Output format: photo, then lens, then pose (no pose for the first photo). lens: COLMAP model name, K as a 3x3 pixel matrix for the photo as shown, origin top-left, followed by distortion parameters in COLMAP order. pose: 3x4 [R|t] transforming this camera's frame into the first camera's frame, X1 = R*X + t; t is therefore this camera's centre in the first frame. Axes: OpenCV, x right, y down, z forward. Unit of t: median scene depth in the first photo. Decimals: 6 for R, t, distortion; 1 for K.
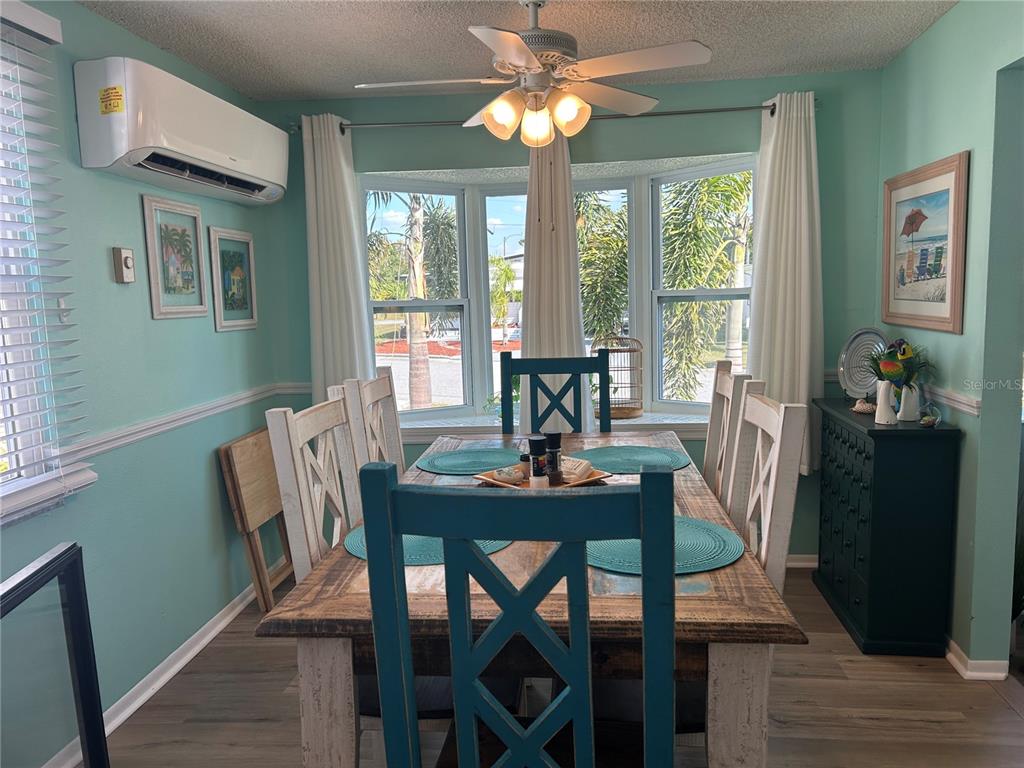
lens RADIAL K [[765.9, 0, 512.8], [0, 765.9, 389.3], [0, 0, 1]] dist [0.085308, -0.119629]
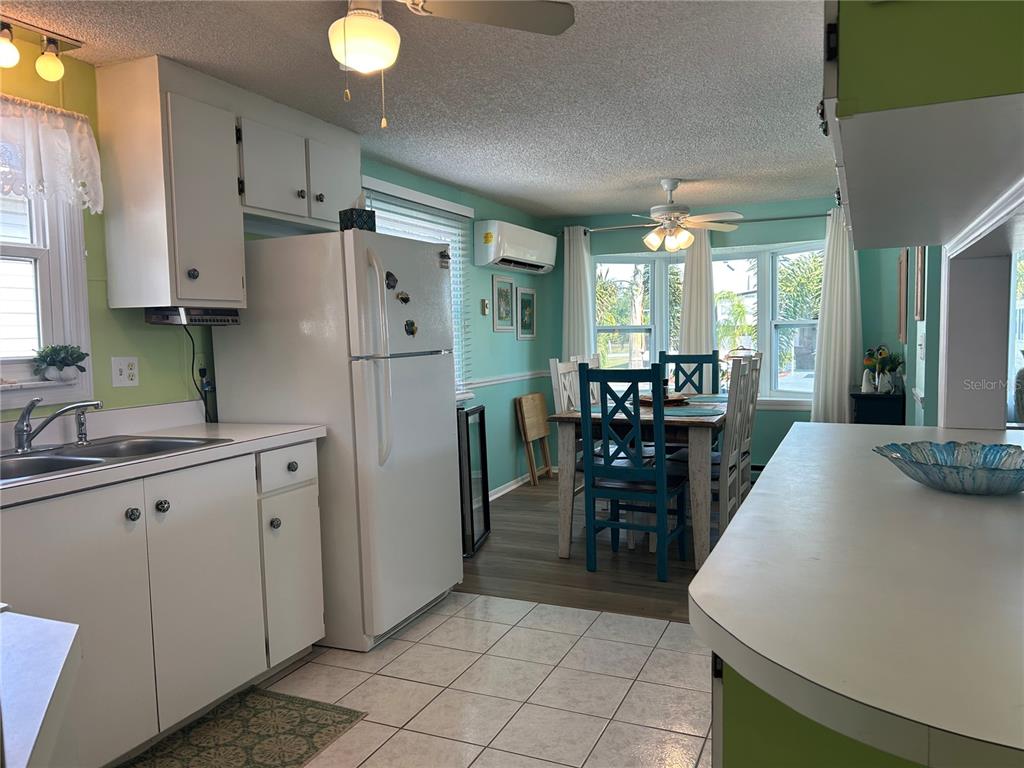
lens RADIAL K [[768.5, 0, 506.7], [0, 768.5, 387.5], [0, 0, 1]] dist [0.059000, -0.065164]
pose [[0.949145, 0.034754, -0.312914, 0.224783], [-0.049649, 0.997975, -0.039754, 0.135675], [0.310899, 0.053269, 0.948949, -0.926926]]
